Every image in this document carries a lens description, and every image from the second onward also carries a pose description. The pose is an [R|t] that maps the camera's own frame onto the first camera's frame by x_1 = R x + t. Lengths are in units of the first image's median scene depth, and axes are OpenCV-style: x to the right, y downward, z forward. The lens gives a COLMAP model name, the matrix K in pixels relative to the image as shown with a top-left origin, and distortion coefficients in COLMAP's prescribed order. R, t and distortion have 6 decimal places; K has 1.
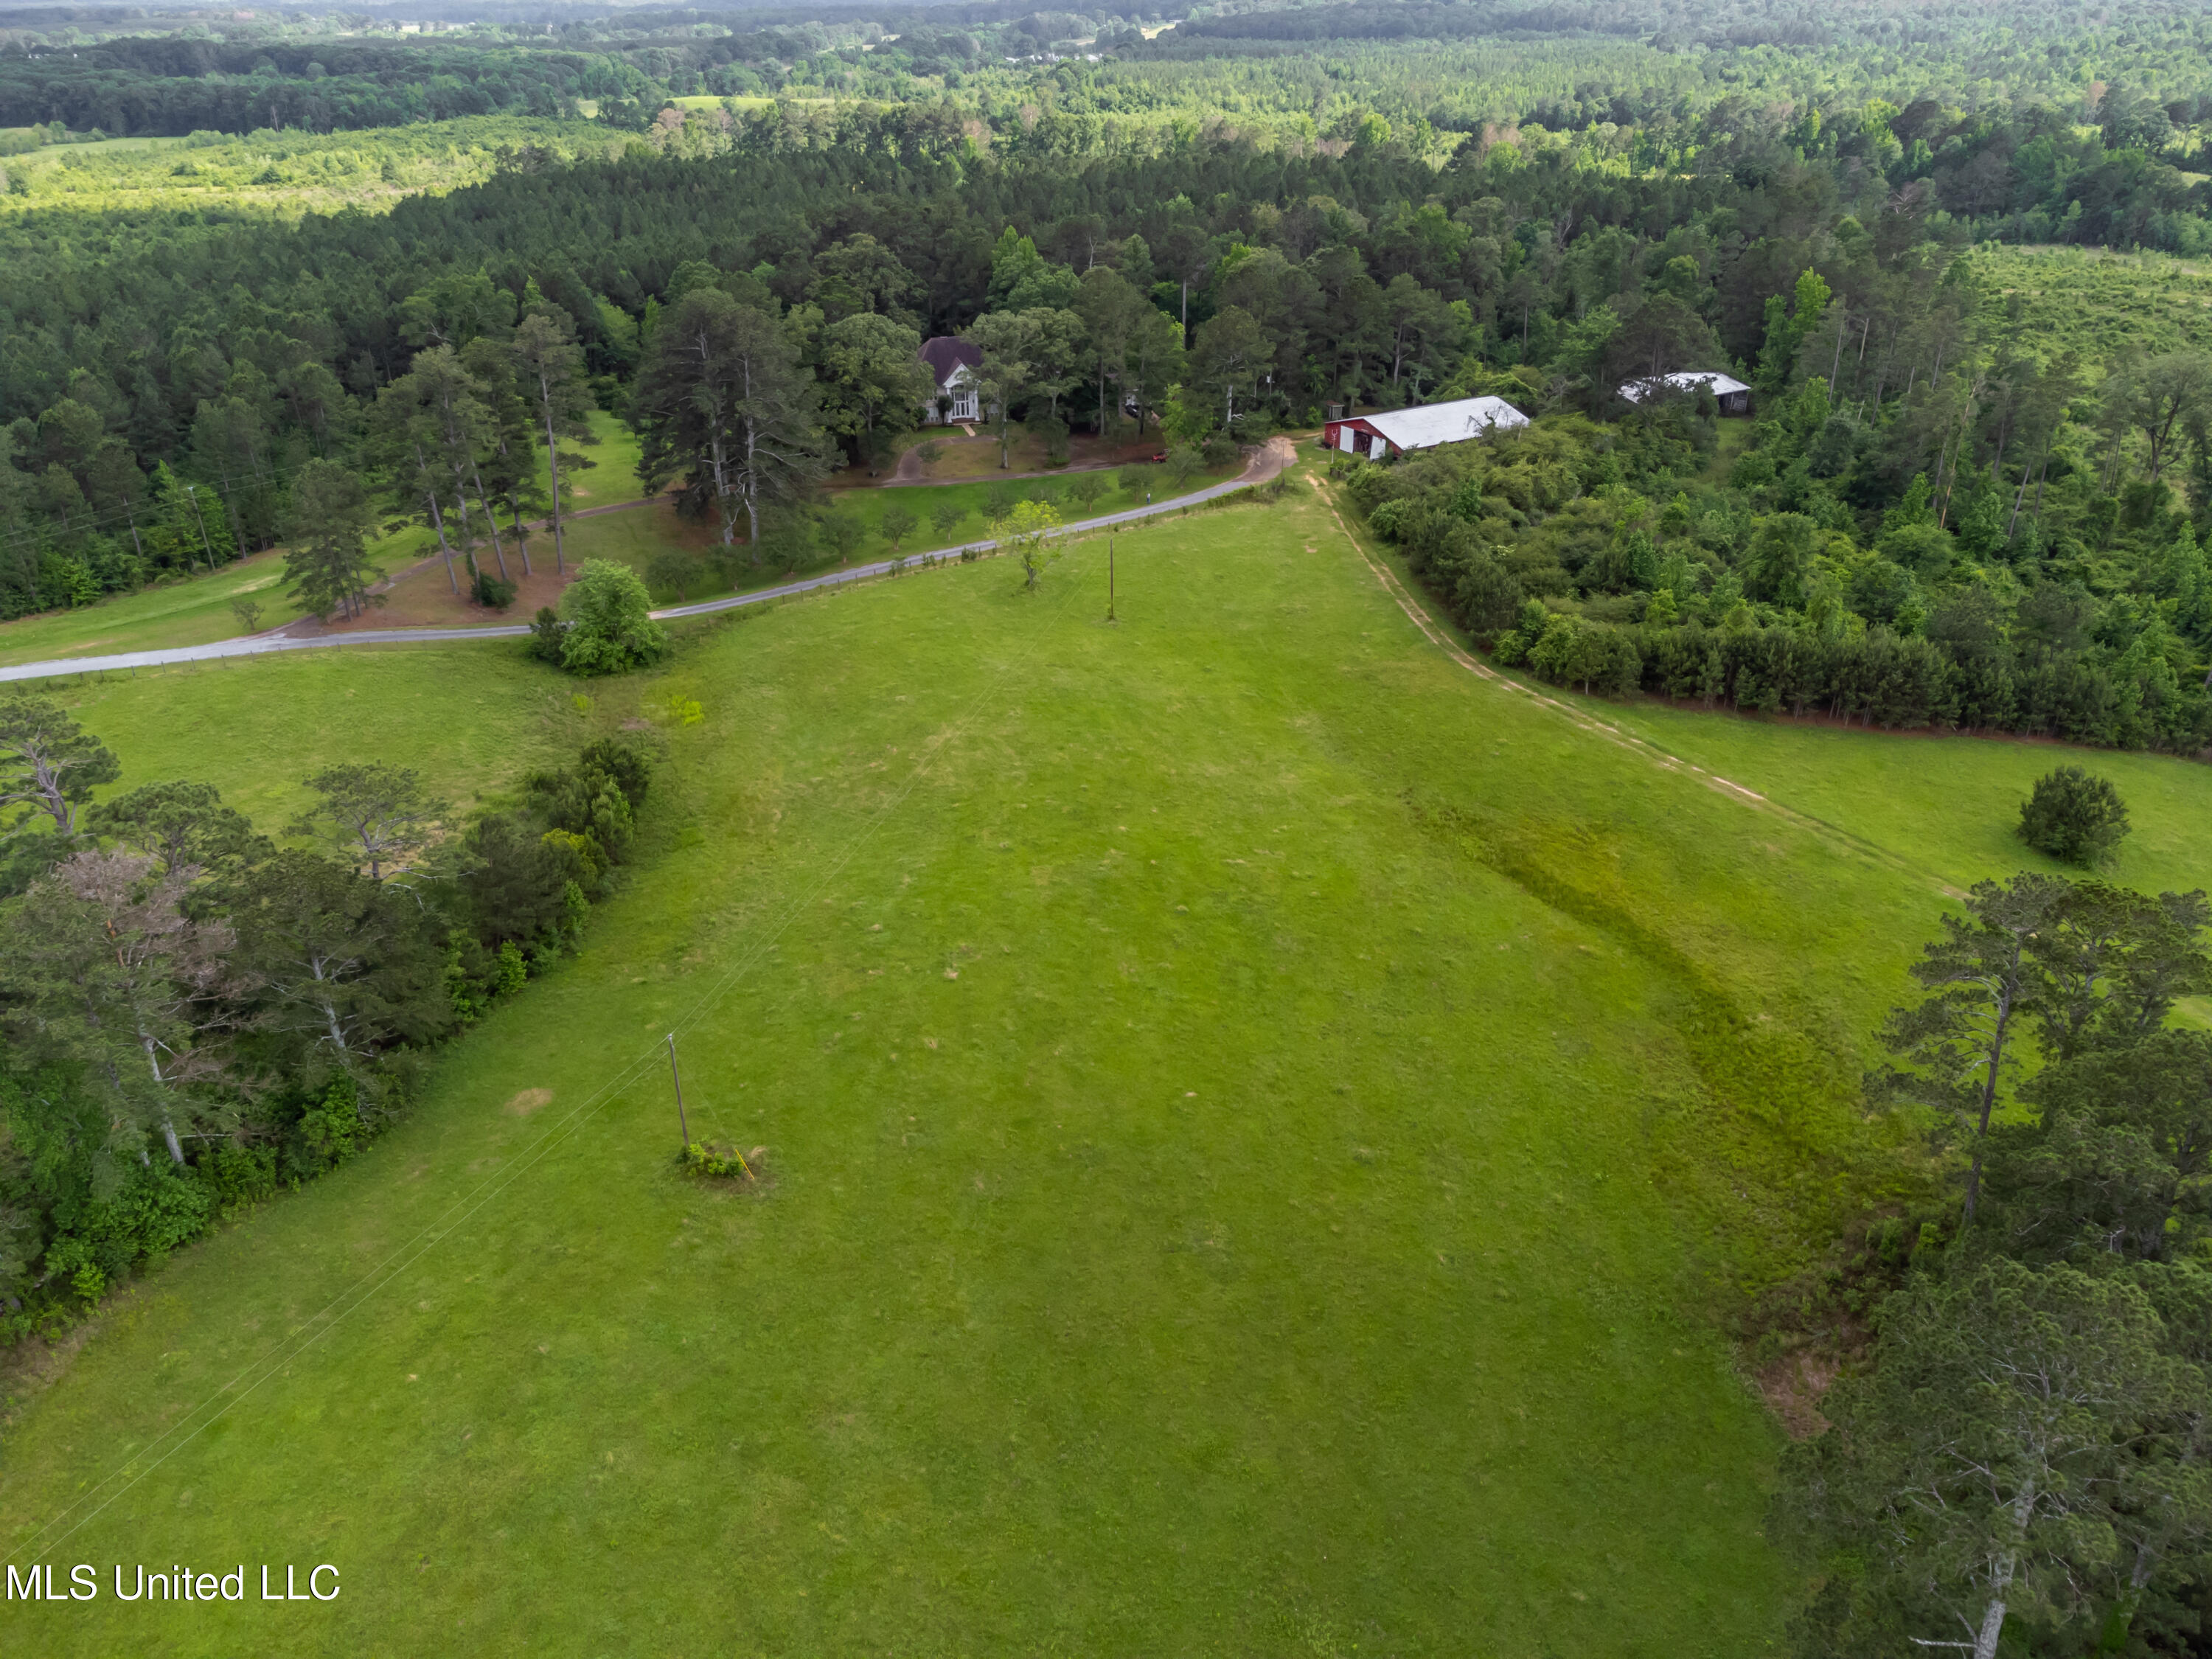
lens RADIAL K [[1664.9, 0, 1095.7], [0, 1664.9, 849.6], [0, 0, 1]] dist [-0.004439, 0.031943]
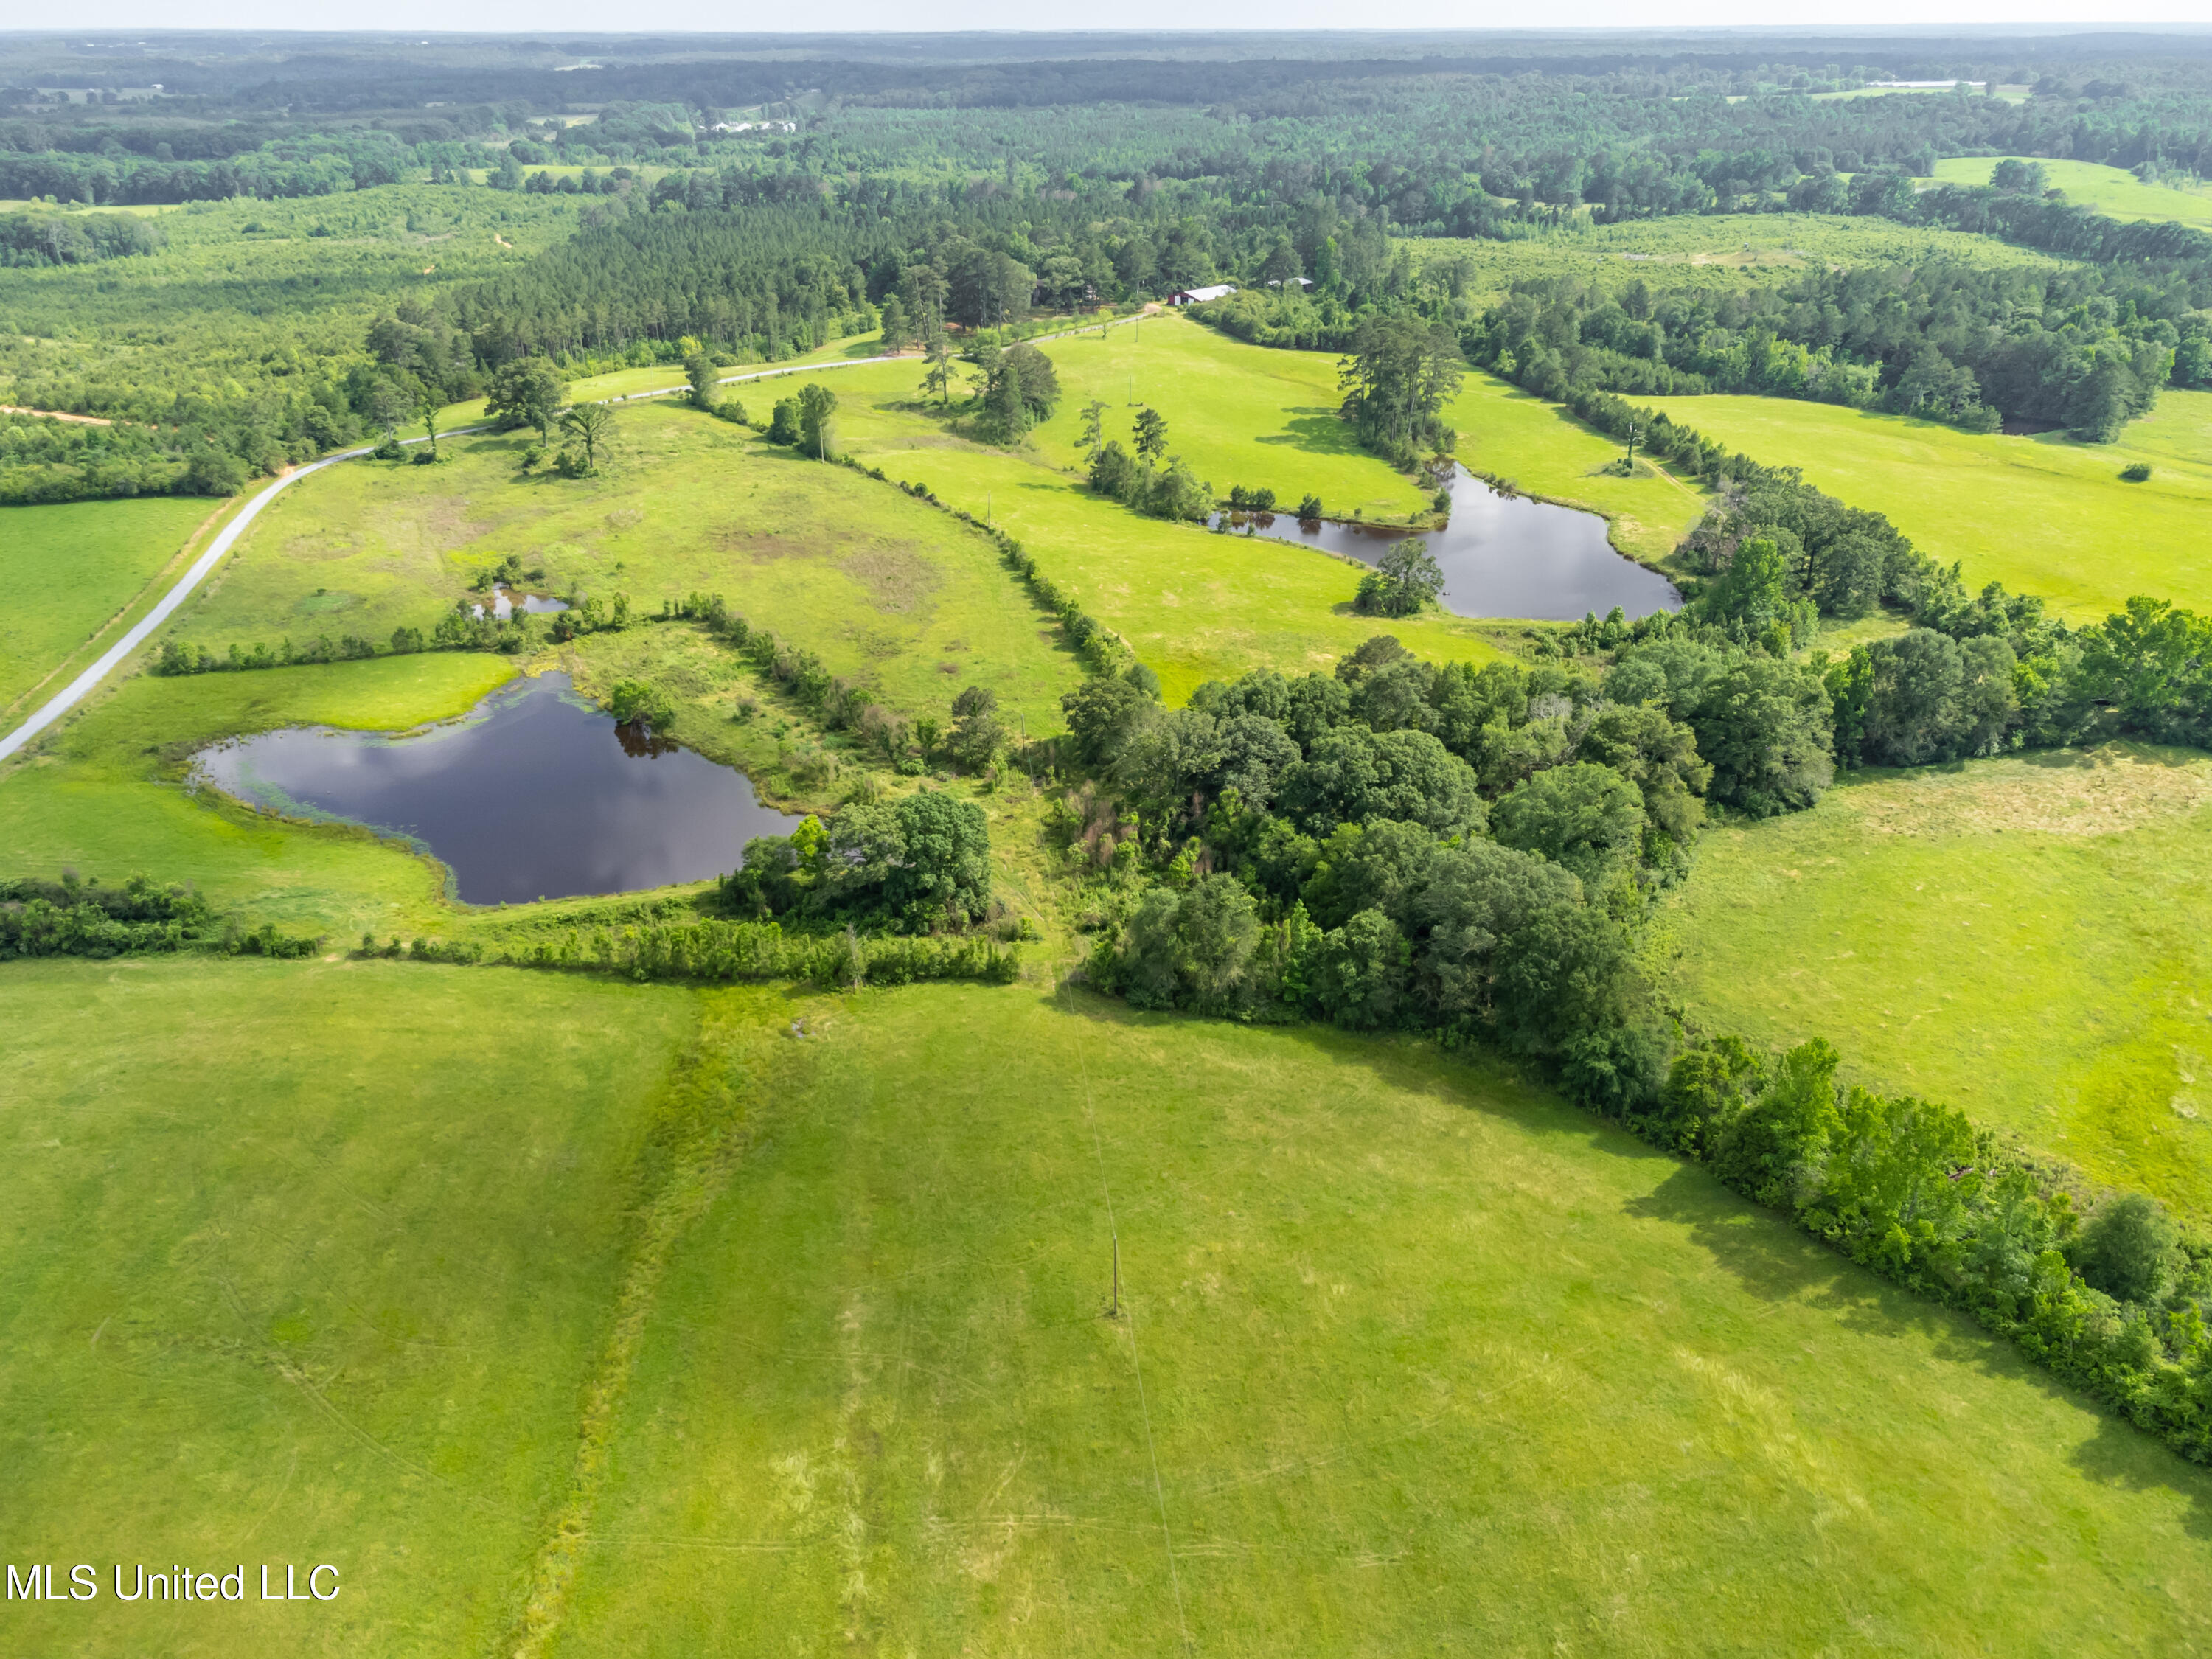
lens RADIAL K [[1664.9, 0, 1101.5], [0, 1664.9, 844.4], [0, 0, 1]] dist [-0.004439, 0.031943]
pose [[0.969049, -0.108089, 0.221946, -0.596367], [0.113836, 0.993412, -0.013227, 0.586964], [-0.219054, 0.038083, 0.974969, -1.422324]]
